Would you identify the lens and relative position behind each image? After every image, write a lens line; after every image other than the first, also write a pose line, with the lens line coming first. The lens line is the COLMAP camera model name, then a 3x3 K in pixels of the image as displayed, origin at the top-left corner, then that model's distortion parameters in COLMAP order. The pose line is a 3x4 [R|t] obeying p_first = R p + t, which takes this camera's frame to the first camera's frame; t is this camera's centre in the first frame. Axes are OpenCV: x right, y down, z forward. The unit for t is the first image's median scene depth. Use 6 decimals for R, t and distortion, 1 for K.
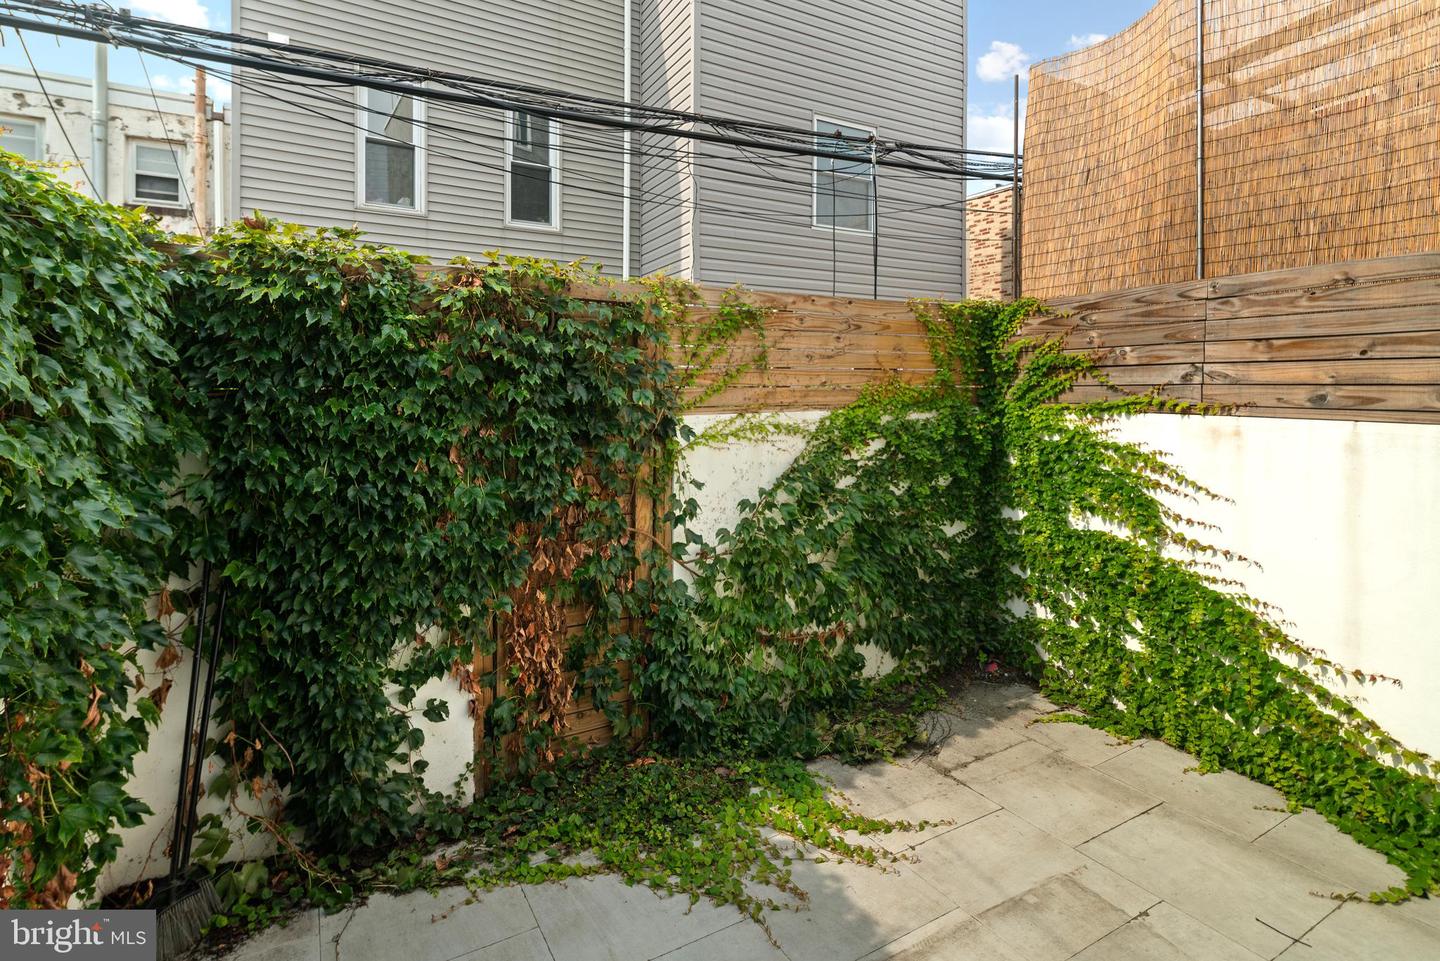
lens RADIAL K [[712.6, 0, 731.4], [0, 712.6, 396.1], [0, 0, 1]] dist [0.002315, -0.000001]
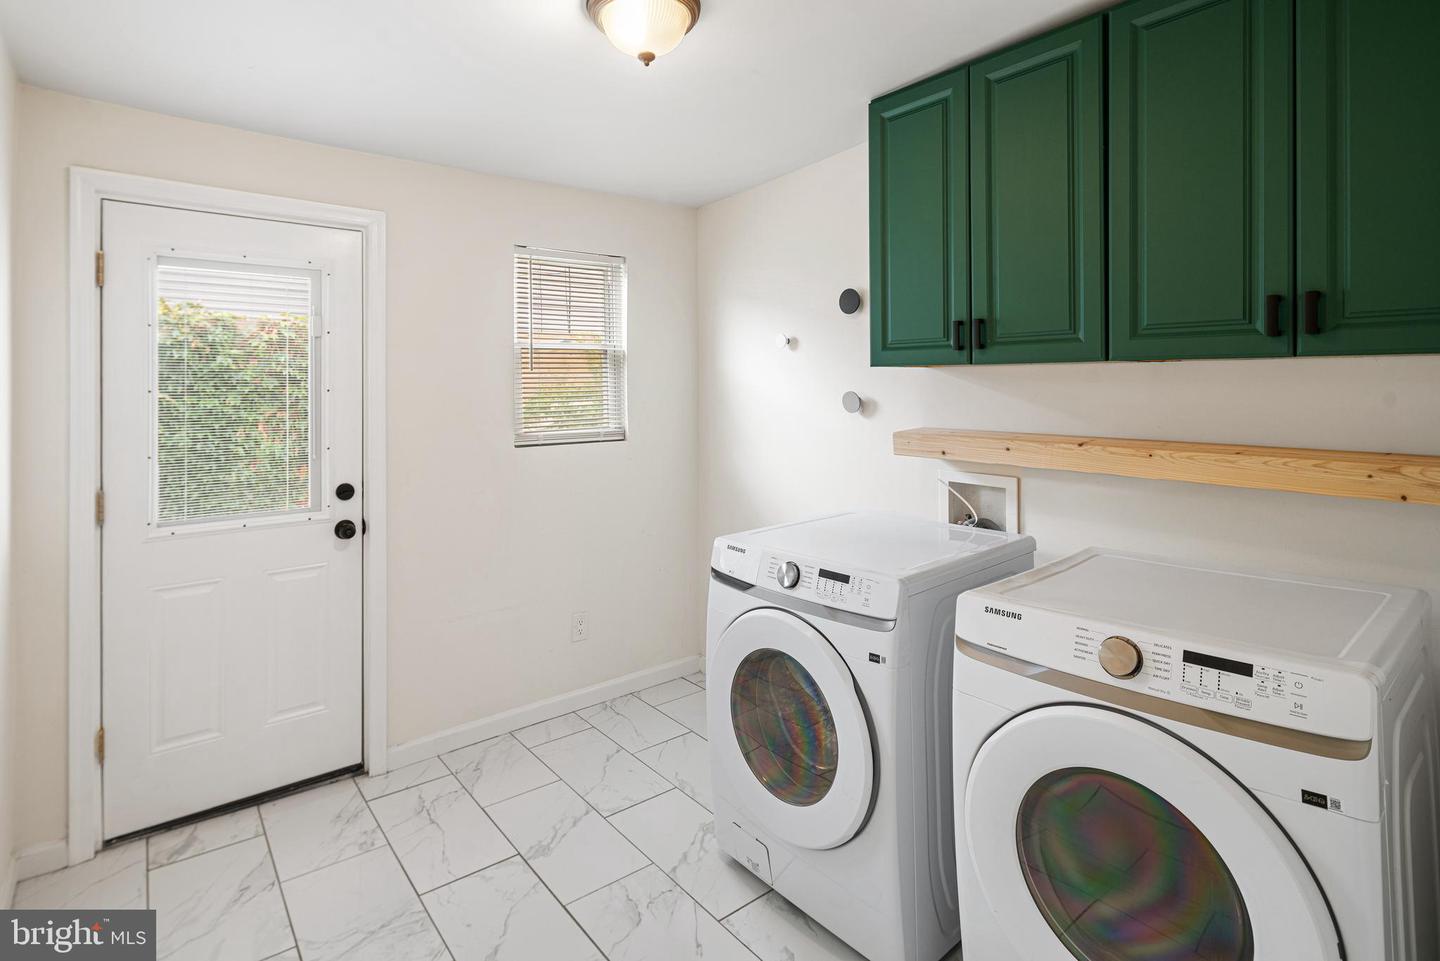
lens RADIAL K [[712.6, 0, 727.6], [0, 712.6, 389.0], [0, 0, 1]] dist [0.002315, -0.000001]
pose [[0.983719, -0.009267, 0.179472, 0.470275], [0.010136, 0.999941, -0.003926, 0.005721], [-0.179425, 0.005681, 0.983755, -1.035046]]
